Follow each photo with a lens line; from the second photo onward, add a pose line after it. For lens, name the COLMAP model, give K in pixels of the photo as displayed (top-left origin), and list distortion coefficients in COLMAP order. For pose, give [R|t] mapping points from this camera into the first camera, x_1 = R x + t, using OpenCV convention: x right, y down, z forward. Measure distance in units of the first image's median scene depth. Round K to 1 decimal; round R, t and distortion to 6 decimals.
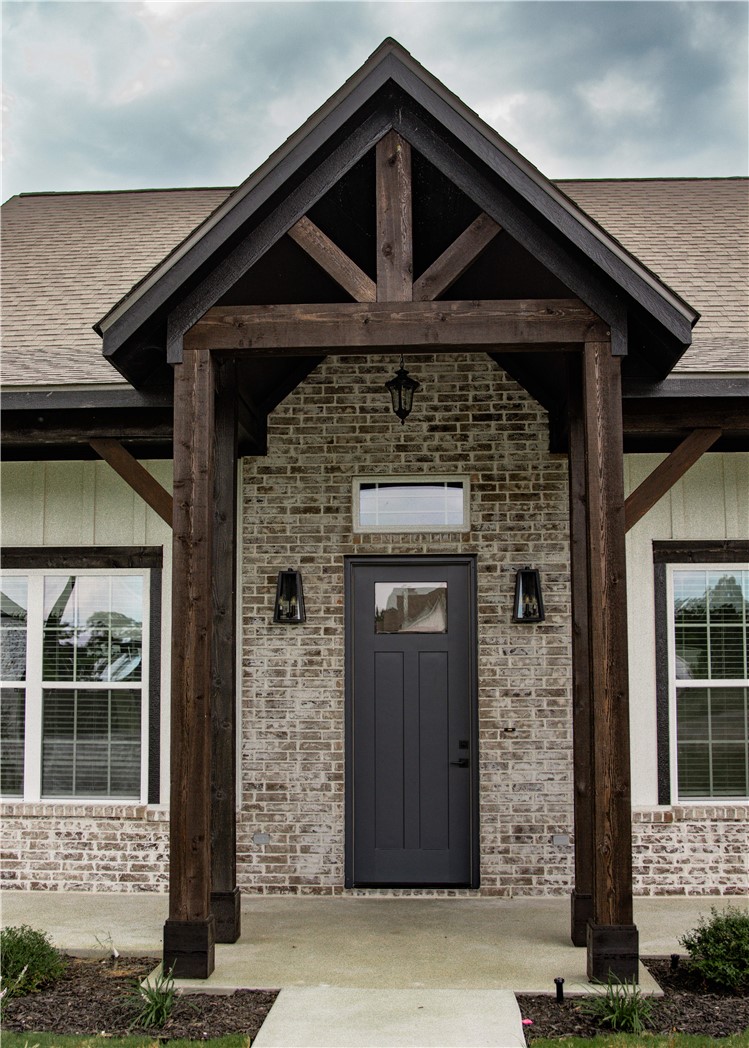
lens RADIAL K [[1276.6, 0, 373.9], [0, 1276.6, 550.1], [0, 0, 1]] dist [-0.082397, 0.006359]
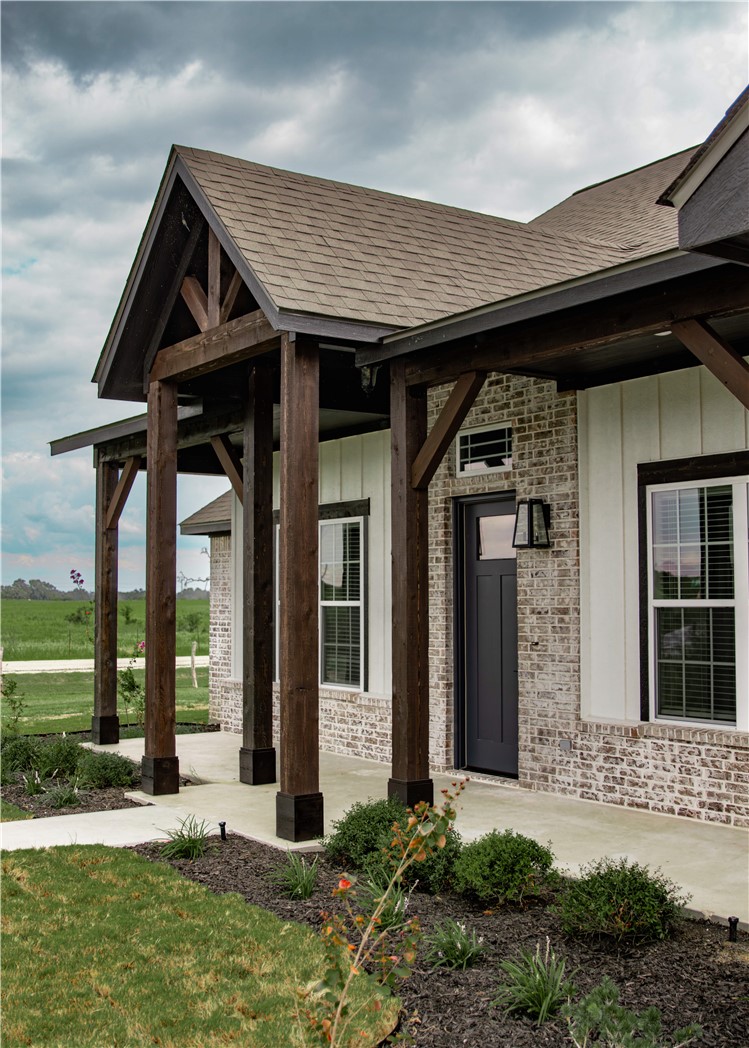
lens RADIAL K [[1226.7, 0, 374.5], [0, 1226.7, 524.0], [0, 0, 1]] dist [-0.104001, -0.008609]
pose [[0.603653, -0.048128, -0.795793, 0.891489], [0.077491, 0.996992, -0.001516, 0.026407], [0.793472, -0.060752, 0.605567, 0.239601]]
